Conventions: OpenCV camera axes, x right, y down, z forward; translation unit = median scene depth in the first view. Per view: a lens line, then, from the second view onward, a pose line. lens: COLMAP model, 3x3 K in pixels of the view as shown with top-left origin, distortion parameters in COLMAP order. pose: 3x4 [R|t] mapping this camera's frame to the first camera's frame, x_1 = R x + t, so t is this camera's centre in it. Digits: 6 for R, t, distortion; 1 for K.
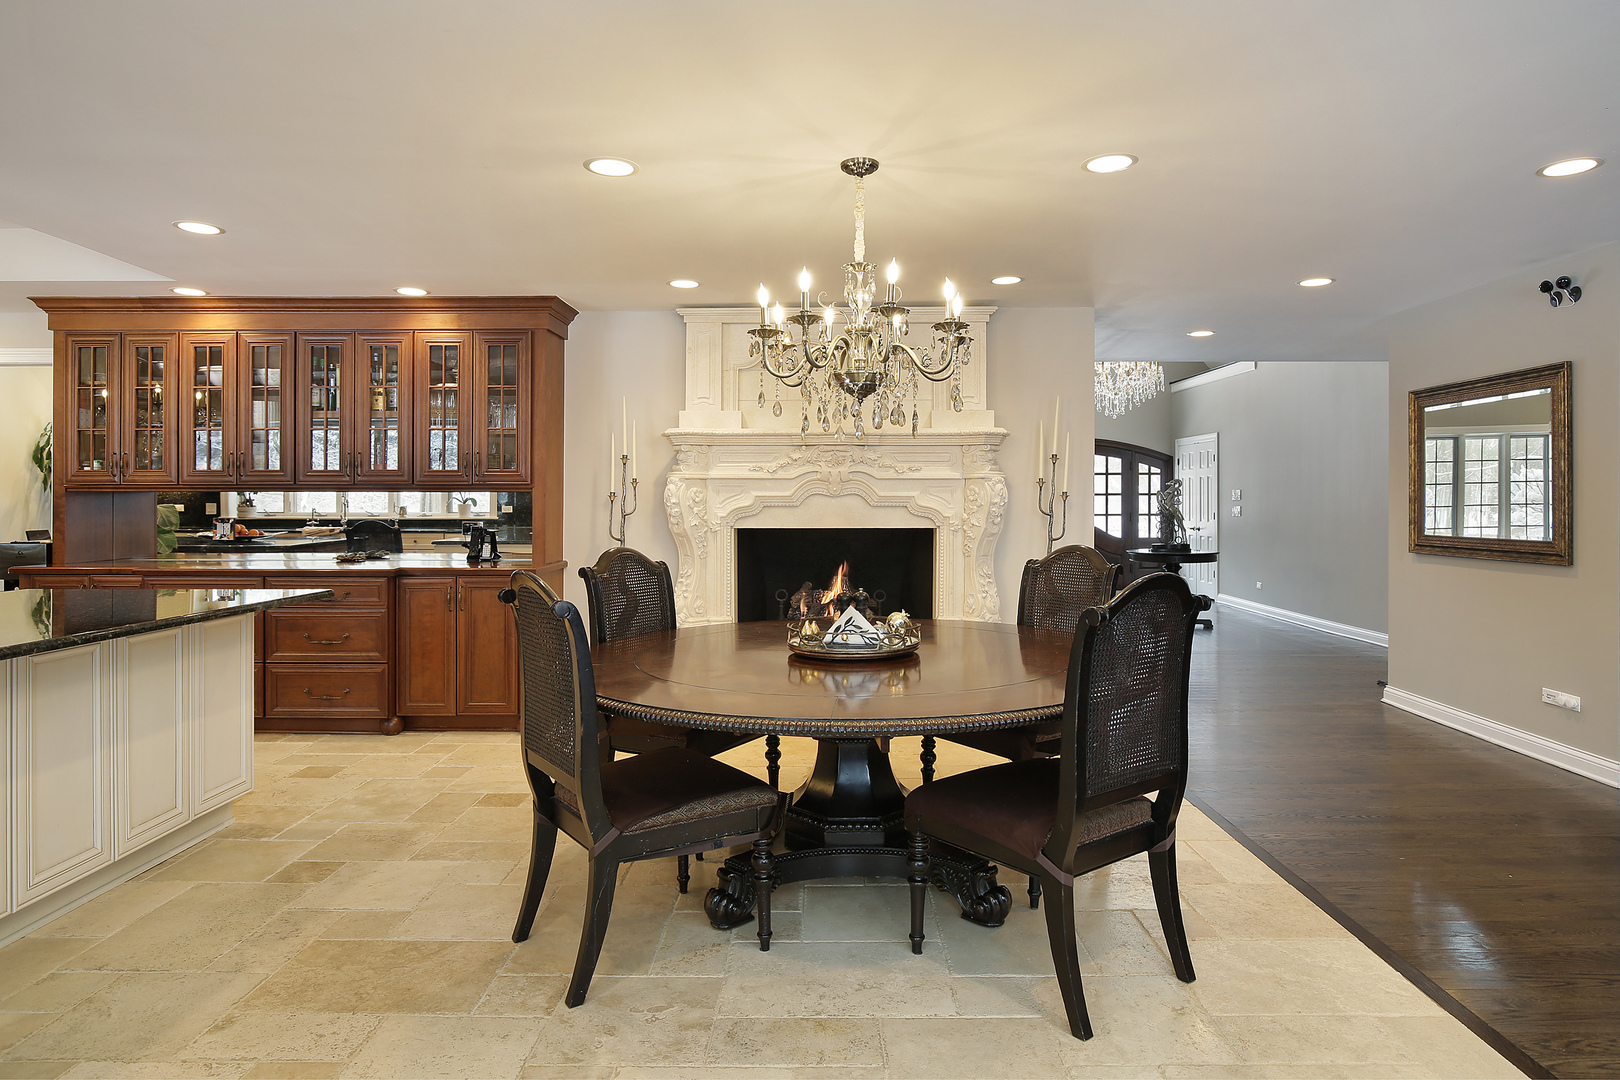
lens RADIAL K [[909.8, 0, 812.5], [0, 909.8, 499.9], [0, 0, 1]] dist [-0.001596, -0.001104]
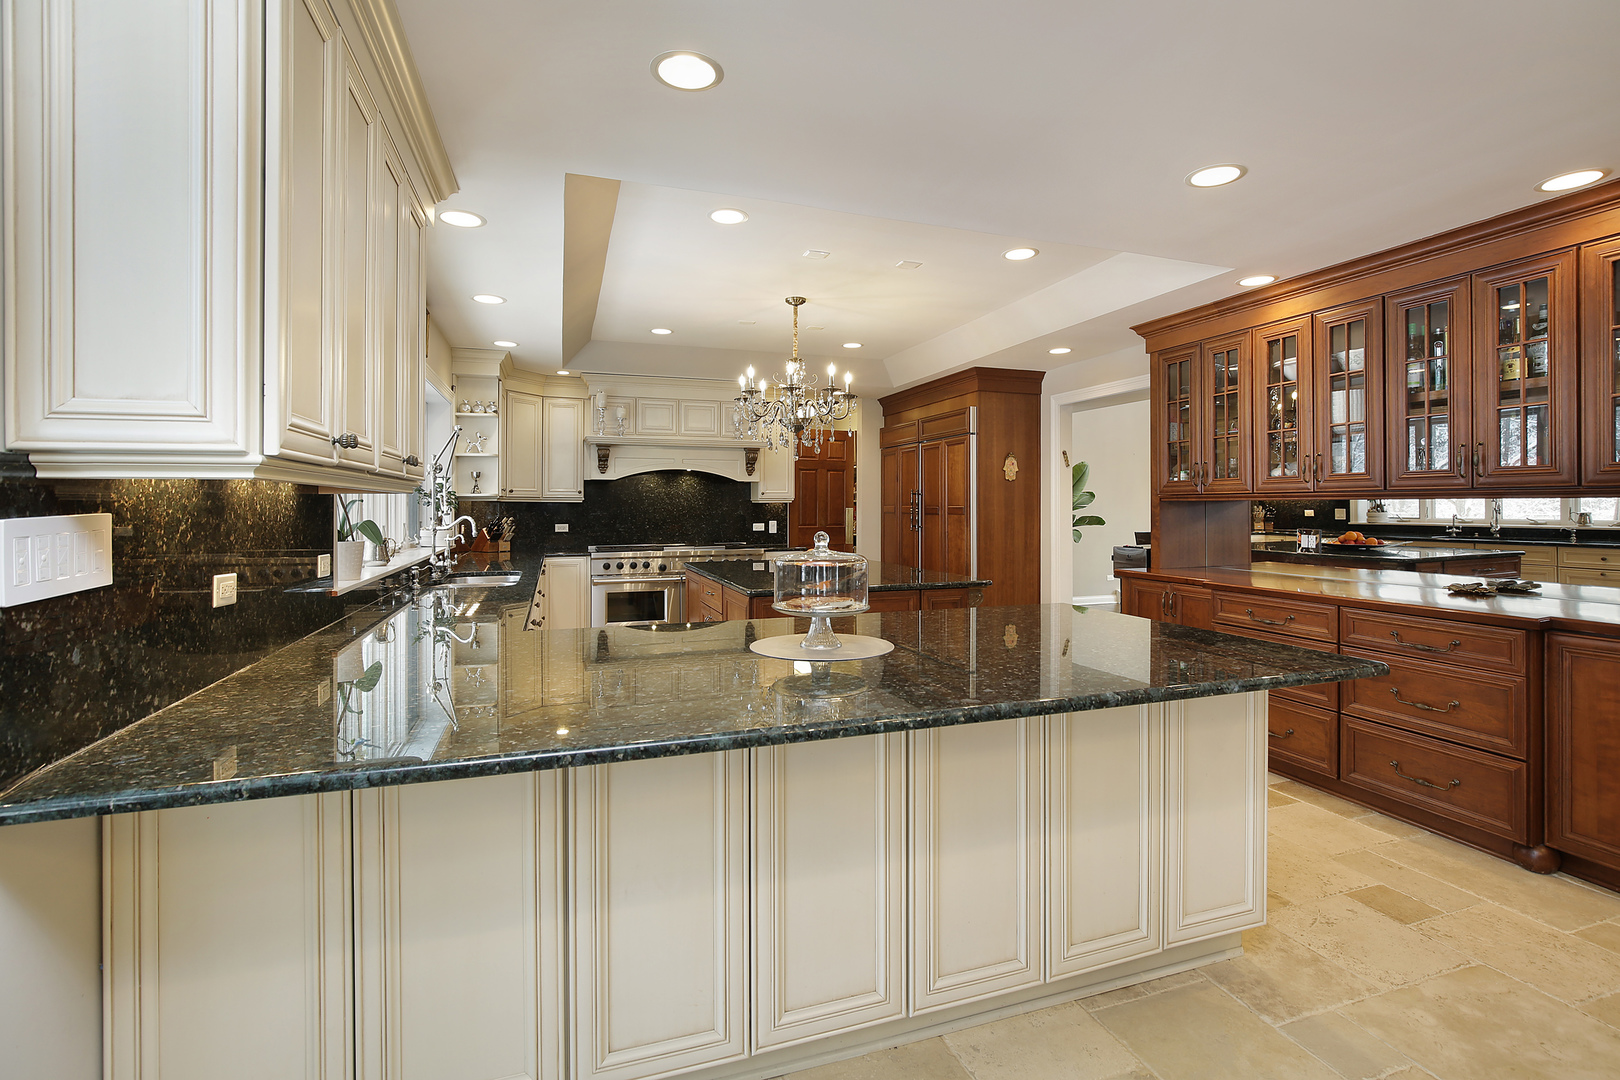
lens RADIAL K [[752.8, 0, 811.4], [0, 752.8, 505.7], [0, 0, 1]] dist [-0.002270, 0.000087]
pose [[0.330038, -0.002109, -0.943965, -0.118867], [0.006511, 0.999979, 0.000042, -0.006813], [0.943945, -0.006160, 0.330045, 0.317159]]
